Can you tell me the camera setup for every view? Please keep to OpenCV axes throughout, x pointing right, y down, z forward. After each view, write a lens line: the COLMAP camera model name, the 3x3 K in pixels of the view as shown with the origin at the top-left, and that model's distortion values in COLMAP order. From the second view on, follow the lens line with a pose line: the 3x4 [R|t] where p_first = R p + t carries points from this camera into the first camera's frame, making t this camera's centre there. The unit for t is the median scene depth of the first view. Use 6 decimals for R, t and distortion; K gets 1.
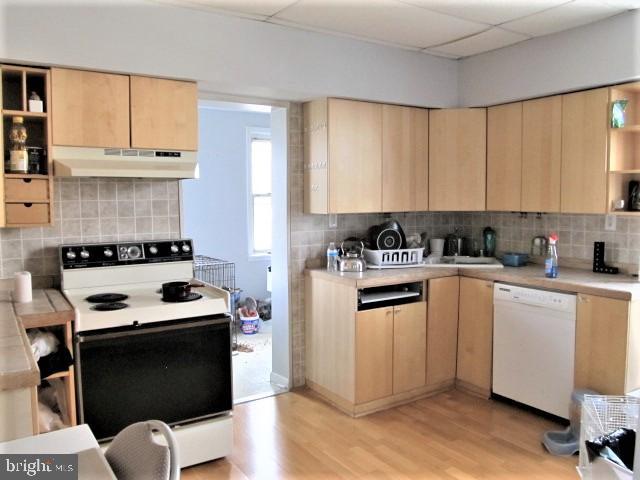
lens RADIAL K [[533.2, 0, 320.4], [0, 533.2, 241.2], [0, 0, 1]] dist [-0.062375, 0.002240]
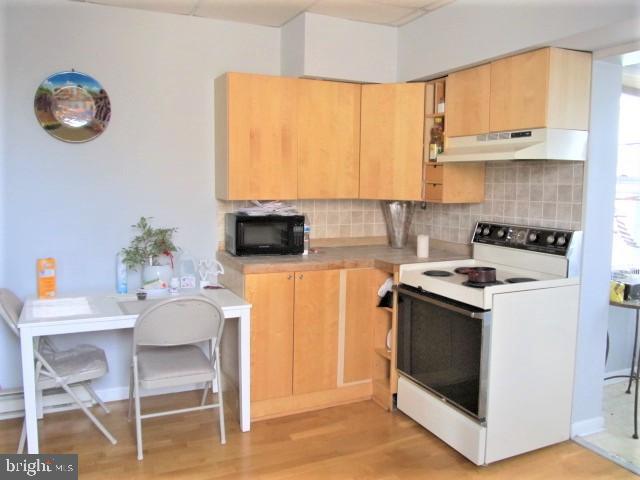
lens RADIAL K [[533.2, 0, 320.6], [0, 533.2, 237.0], [0, 0, 1]] dist [-0.062375, 0.002240]
pose [[-0.157292, 0.102642, -0.982204, 0.685866], [-0.093322, 0.988588, 0.118254, -0.060994], [0.983133, 0.110262, -0.145918, 0.791376]]
